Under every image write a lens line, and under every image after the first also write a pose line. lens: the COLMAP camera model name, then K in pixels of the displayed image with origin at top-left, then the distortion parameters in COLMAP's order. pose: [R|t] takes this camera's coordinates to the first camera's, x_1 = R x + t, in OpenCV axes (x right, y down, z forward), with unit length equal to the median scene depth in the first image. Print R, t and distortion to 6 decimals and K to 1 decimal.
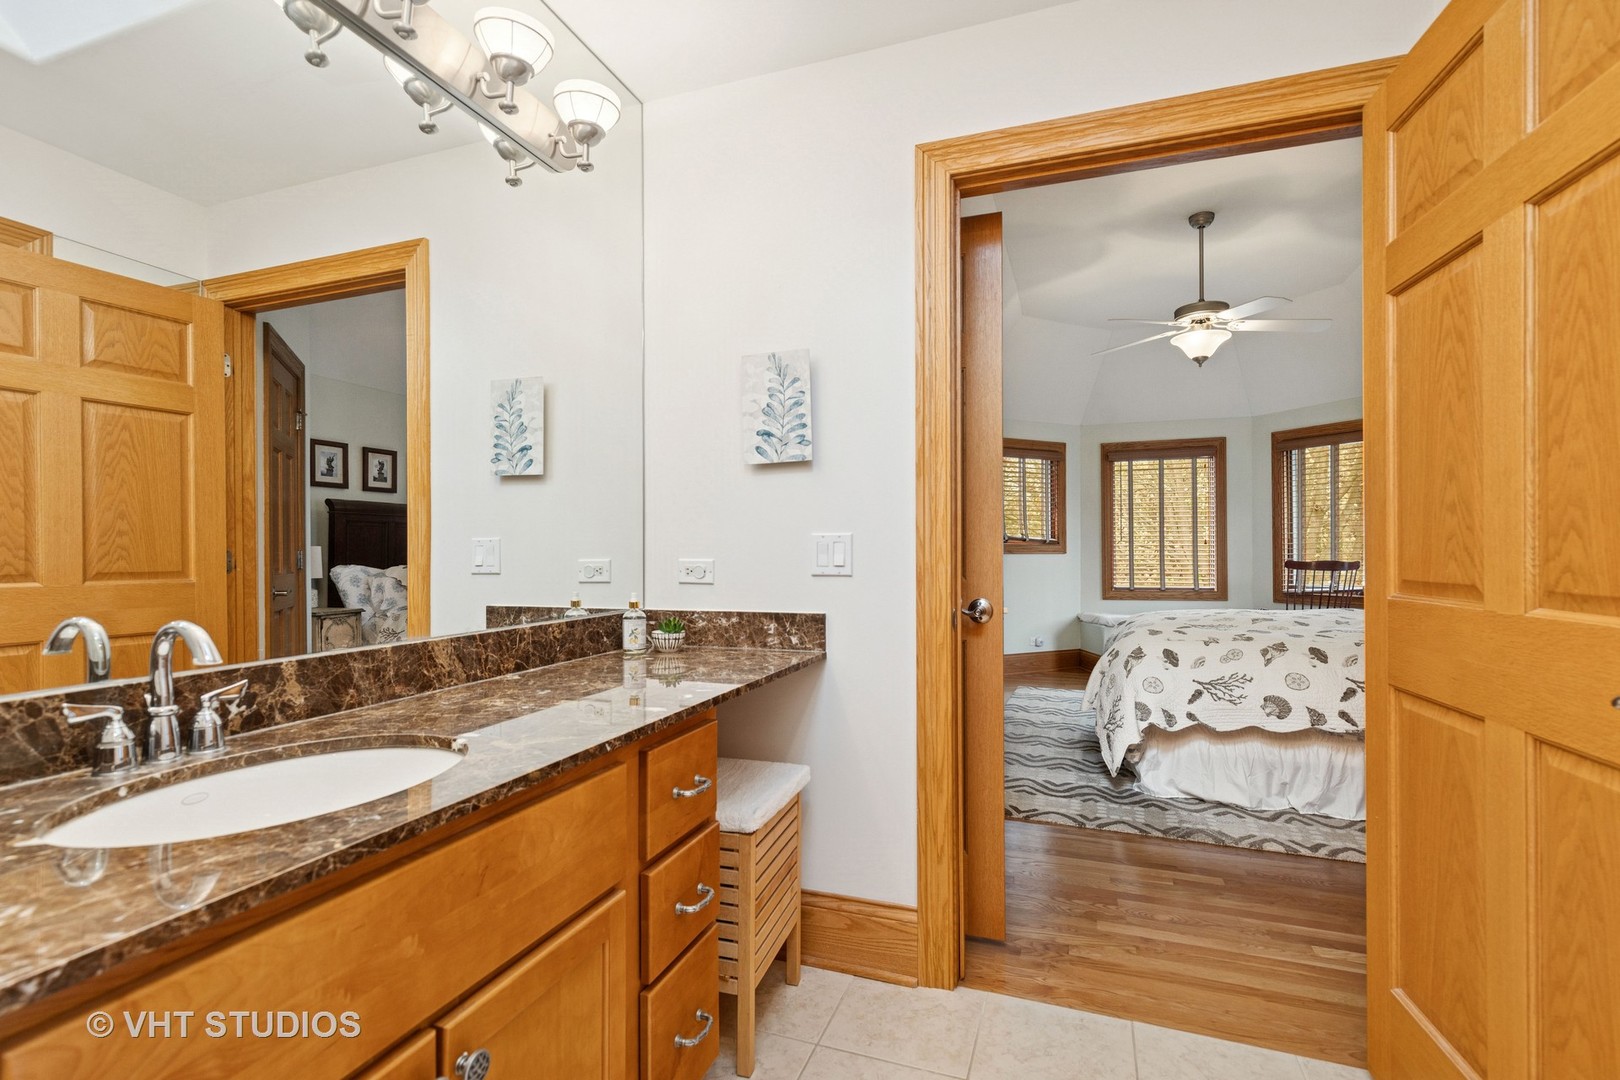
lens RADIAL K [[747.2, 0, 811.4], [0, 747.2, 546.1], [0, 0, 1]] dist [0.001500, -0.001400]
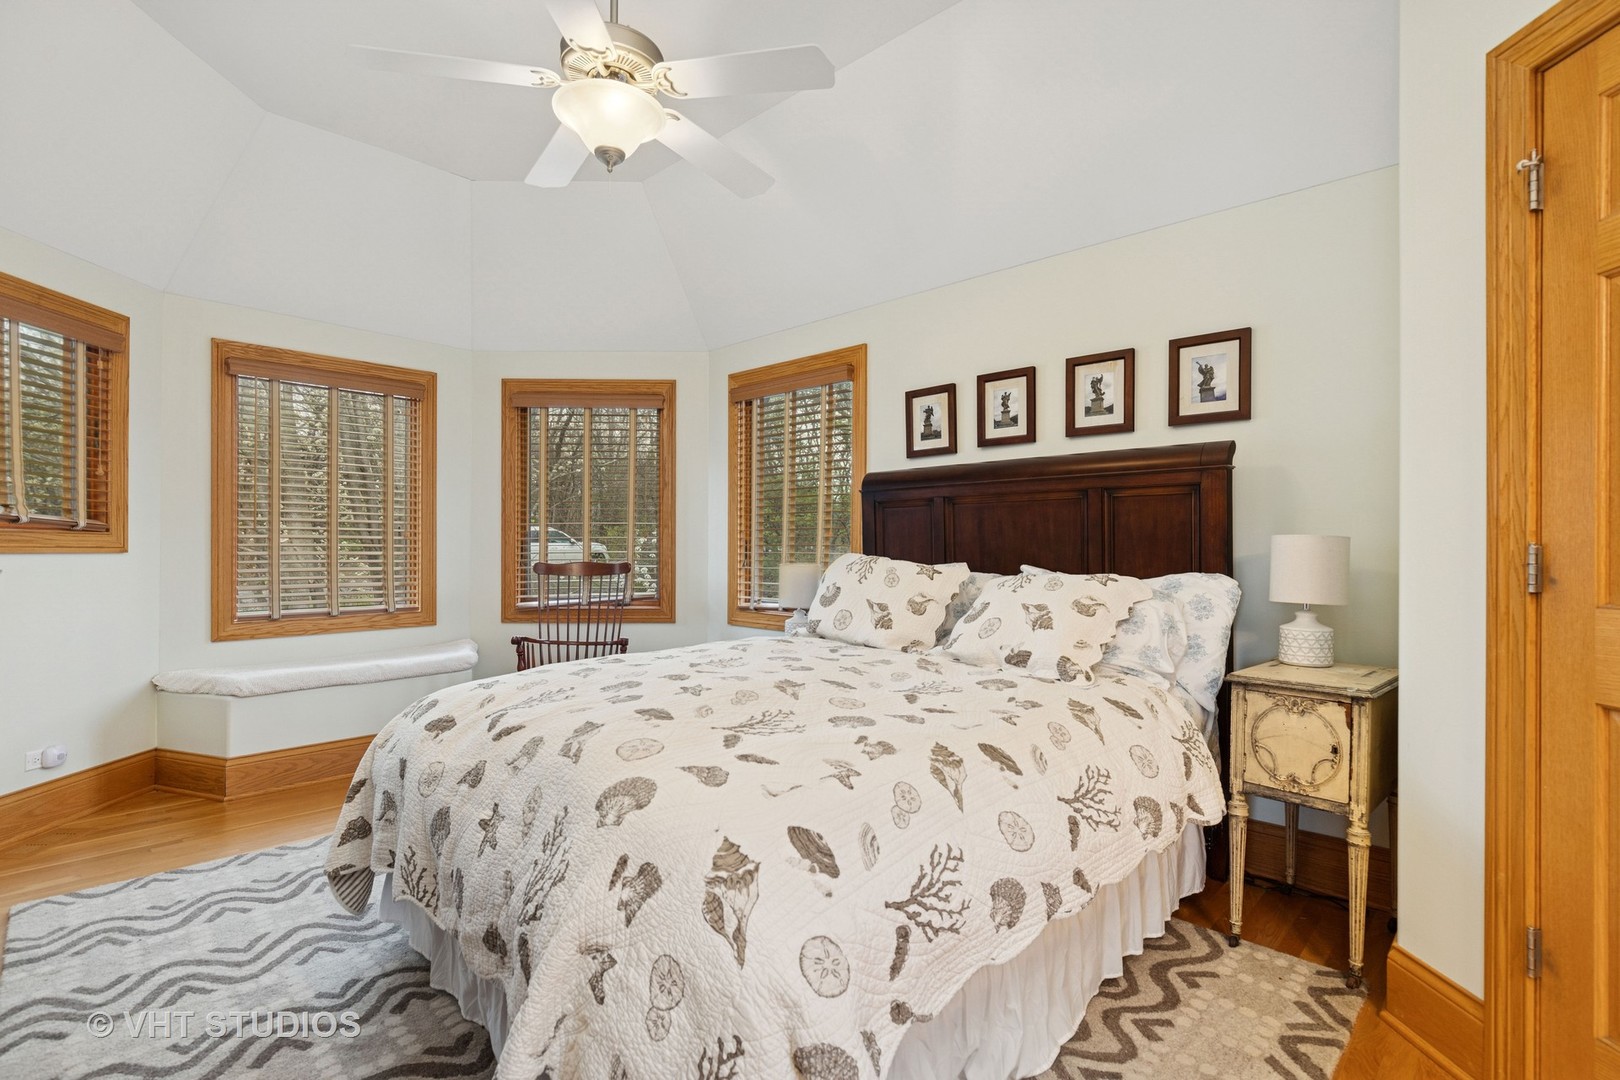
lens RADIAL K [[765.1, 0, 814.0], [0, 765.1, 542.5], [0, 0, 1]] dist [-0.005274, 0.001304]
pose [[0.396528, 0.010901, 0.917958, 0.086363], [-0.009738, 0.999923, -0.007668, 0.003979], [-0.917971, -0.005899, 0.396603, 0.496244]]
